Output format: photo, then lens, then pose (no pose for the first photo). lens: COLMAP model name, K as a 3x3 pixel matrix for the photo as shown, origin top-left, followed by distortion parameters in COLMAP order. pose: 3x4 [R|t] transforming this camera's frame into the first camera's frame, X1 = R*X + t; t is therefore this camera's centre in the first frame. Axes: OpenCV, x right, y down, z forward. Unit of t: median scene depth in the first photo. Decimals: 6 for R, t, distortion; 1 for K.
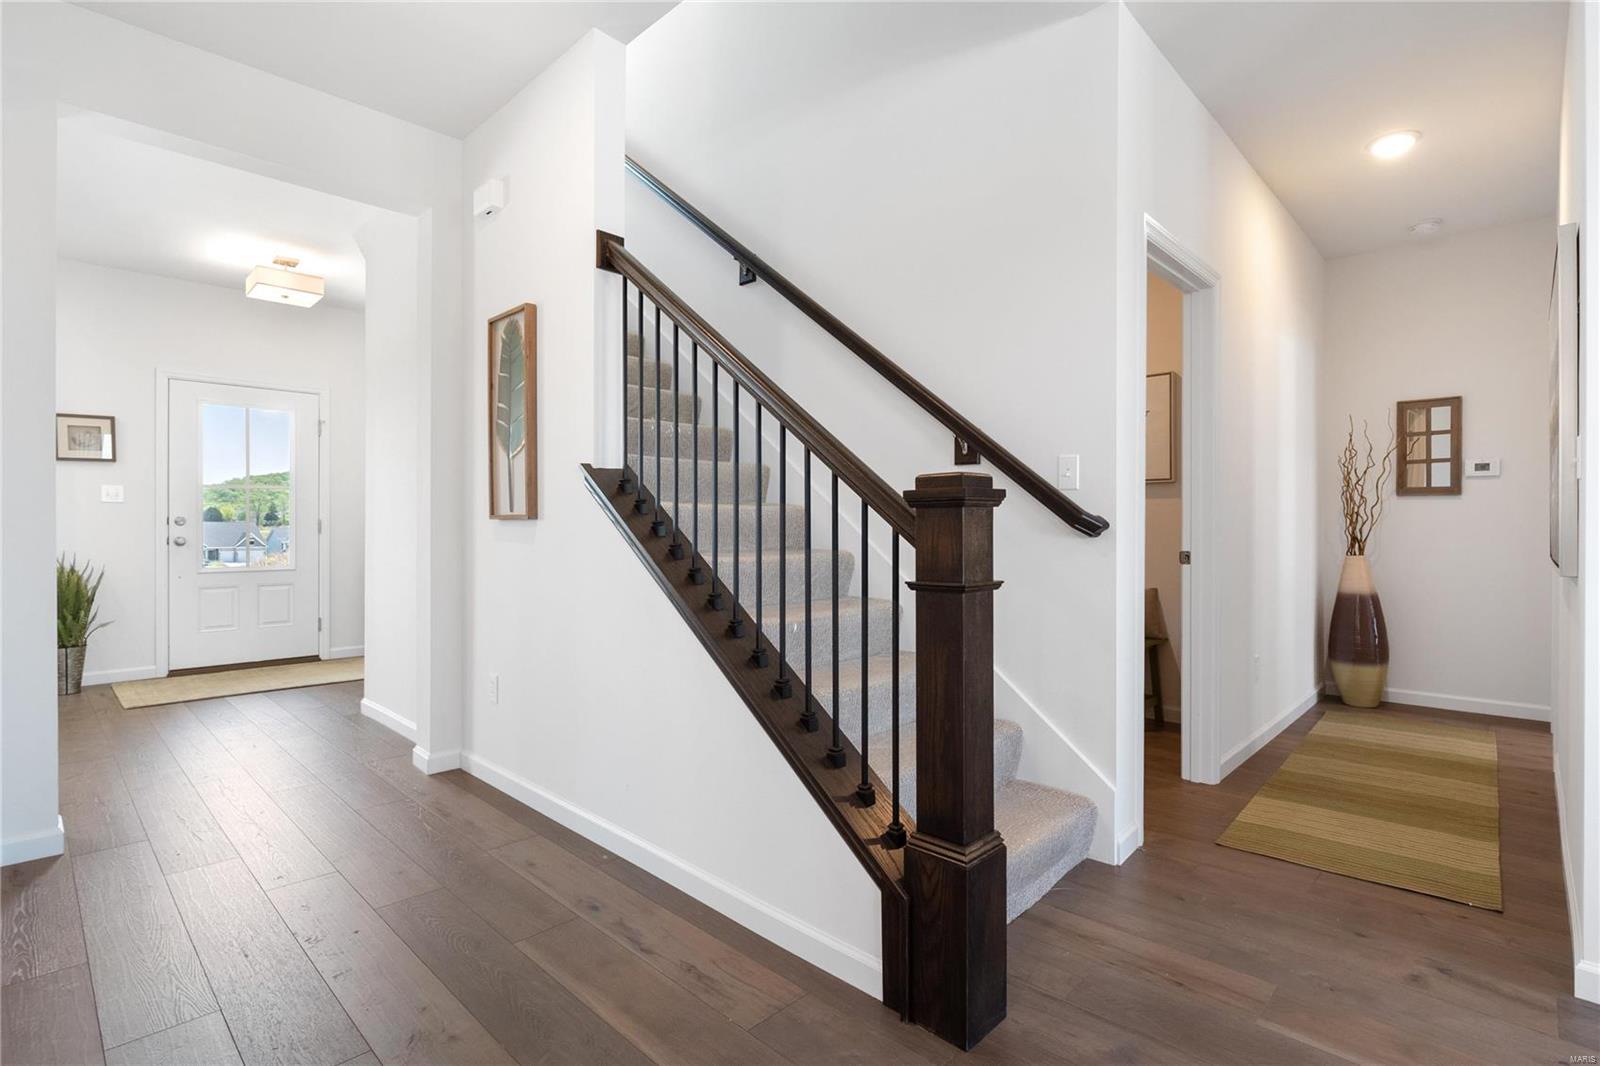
lens RADIAL K [[754.9, 0, 800.3], [0, 754.9, 520.9], [0, 0, 1]] dist [-0.001188, -0.000938]
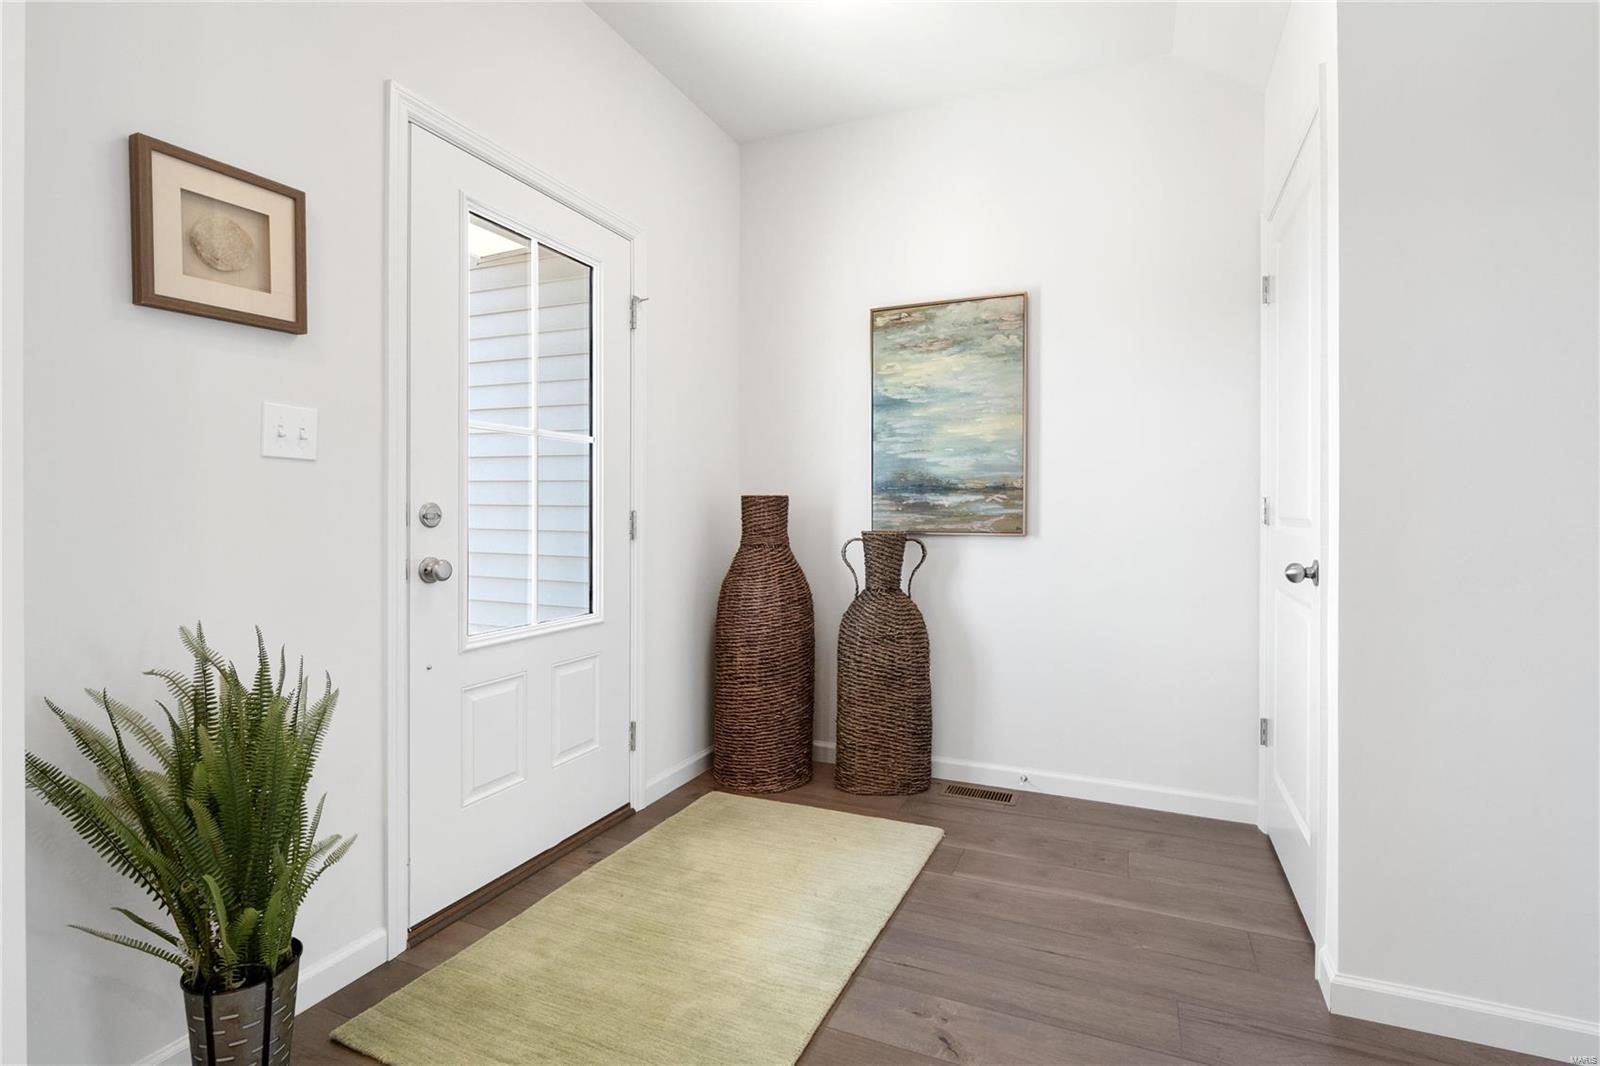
lens RADIAL K [[754.9, 0, 793.8], [0, 754.9, 512.9], [0, 0, 1]] dist [-0.001188, -0.000938]
pose [[0.938386, 0.000310, 0.345588, -0.820710], [-0.001196, 0.999997, 0.002351, -0.001409], [-0.345586, -0.002620, 0.938384, 0.618779]]
